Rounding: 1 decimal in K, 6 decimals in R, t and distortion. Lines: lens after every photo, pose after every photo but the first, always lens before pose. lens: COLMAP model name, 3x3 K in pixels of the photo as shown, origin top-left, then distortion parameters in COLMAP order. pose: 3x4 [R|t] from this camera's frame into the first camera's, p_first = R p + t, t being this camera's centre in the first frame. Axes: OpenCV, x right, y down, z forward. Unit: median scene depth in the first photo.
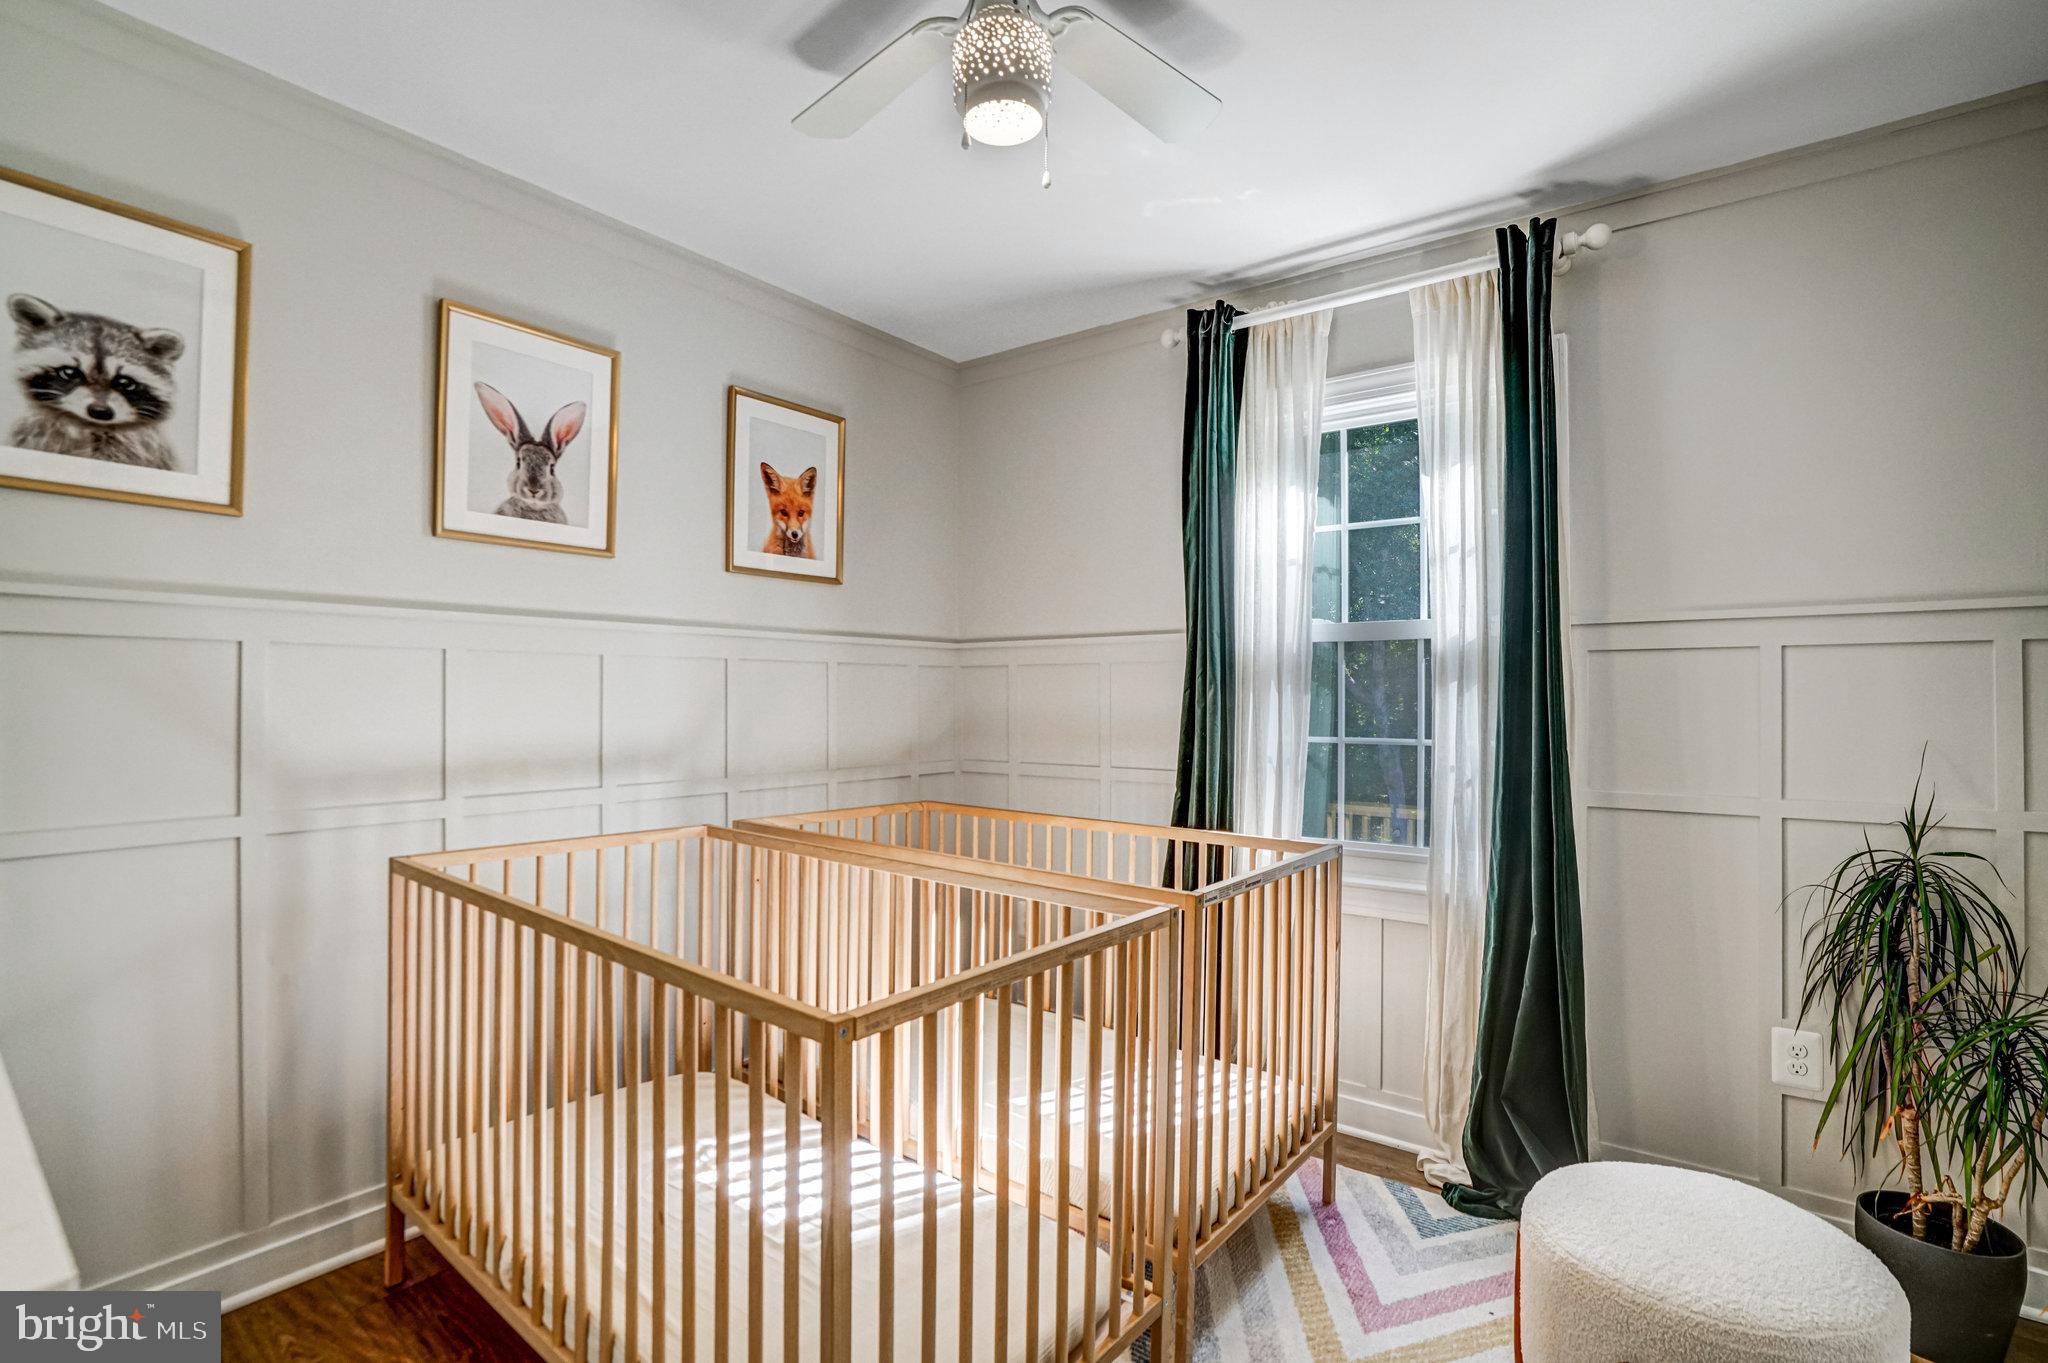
lens RADIAL K [[963.1, 0, 1021.6], [0, 963.1, 688.8], [0, 0, 1]] dist [-0.052539, 0.020888]
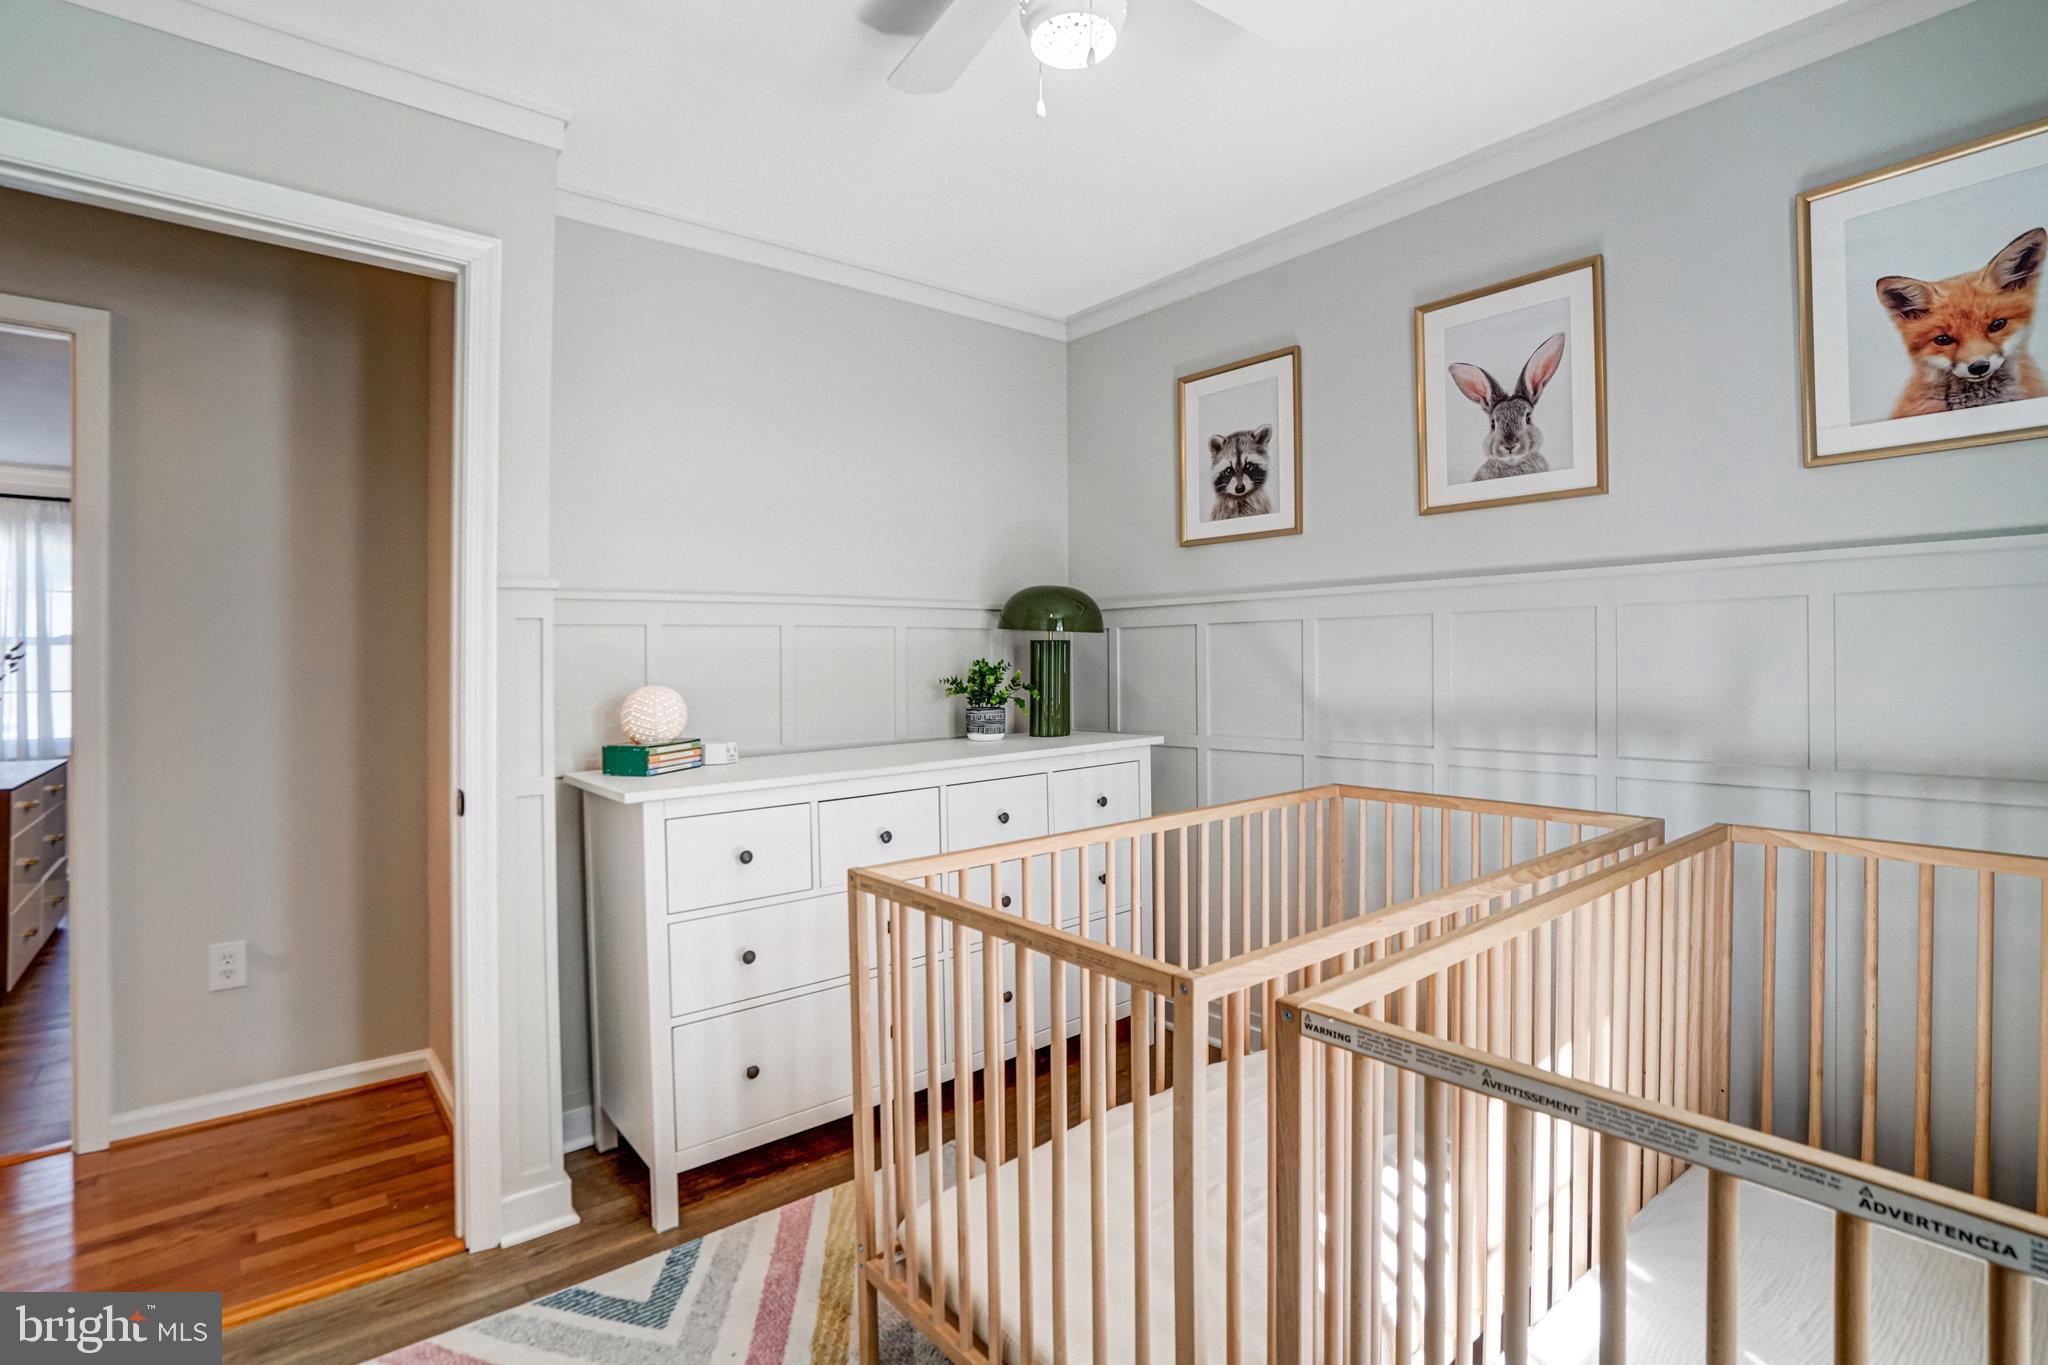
lens RADIAL K [[963.1, 0, 1021.6], [0, 963.1, 689.8], [0, 0, 1]] dist [-0.052539, 0.020888]
pose [[-0.217227, 0.029458, -0.975677, 0.749055], [0.021589, 0.999445, 0.025369, 0.011454], [0.975882, -0.015553, -0.217742, 0.936620]]
